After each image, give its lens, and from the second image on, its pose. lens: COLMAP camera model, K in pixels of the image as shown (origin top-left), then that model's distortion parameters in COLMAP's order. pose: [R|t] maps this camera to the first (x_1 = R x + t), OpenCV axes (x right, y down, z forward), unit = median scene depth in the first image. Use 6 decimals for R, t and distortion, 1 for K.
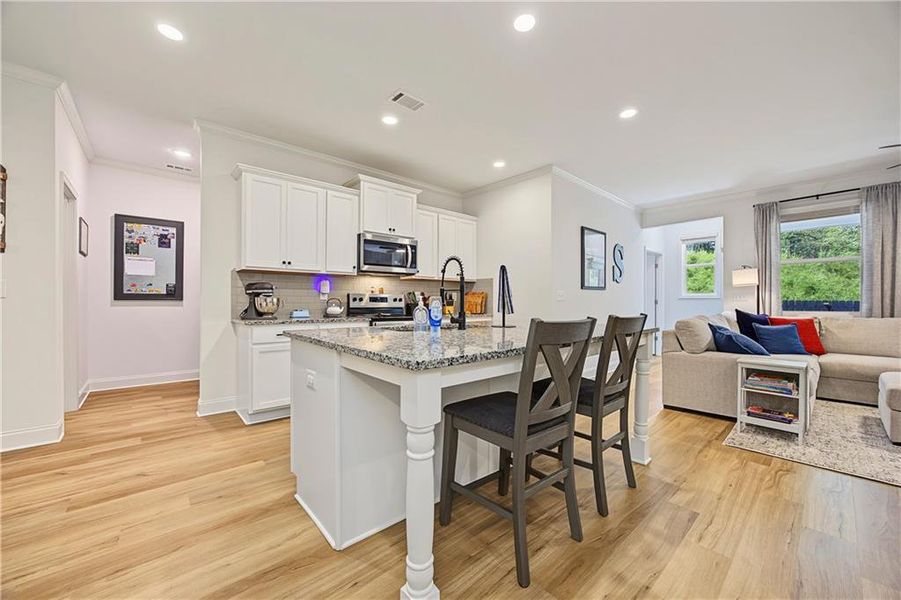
lens RADIAL K [[347.5, 0, 456.2], [0, 347.5, 301.8], [0, 0, 1]] dist [-0.020710, 0.006137]
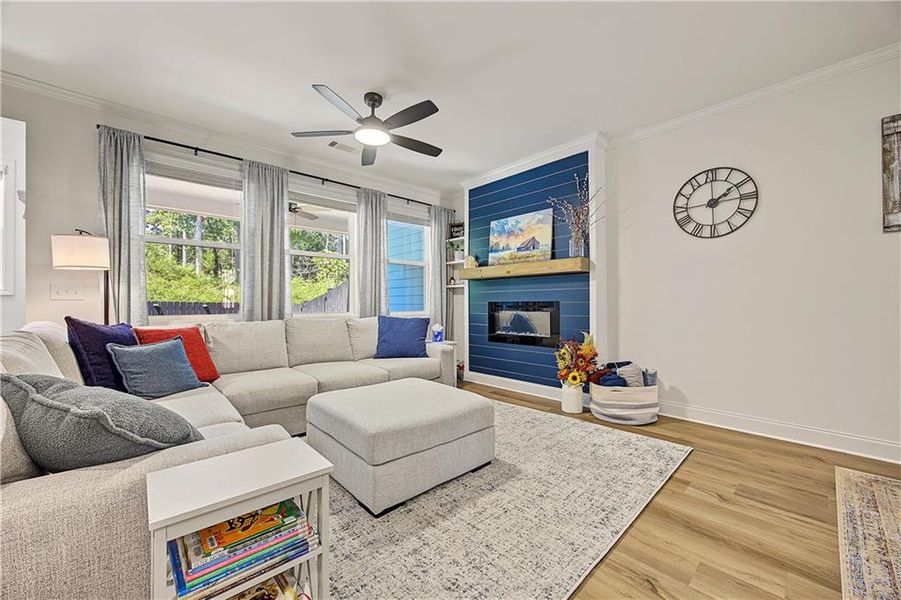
lens RADIAL K [[347.5, 0, 456.4], [0, 347.5, 299.7], [0, 0, 1]] dist [-0.020710, 0.006137]
pose [[-0.014911, 0.007369, 0.999862, 0.374609], [0.003837, 0.999966, -0.007312, 0.004009], [-0.999881, 0.003728, -0.014938, 0.519107]]
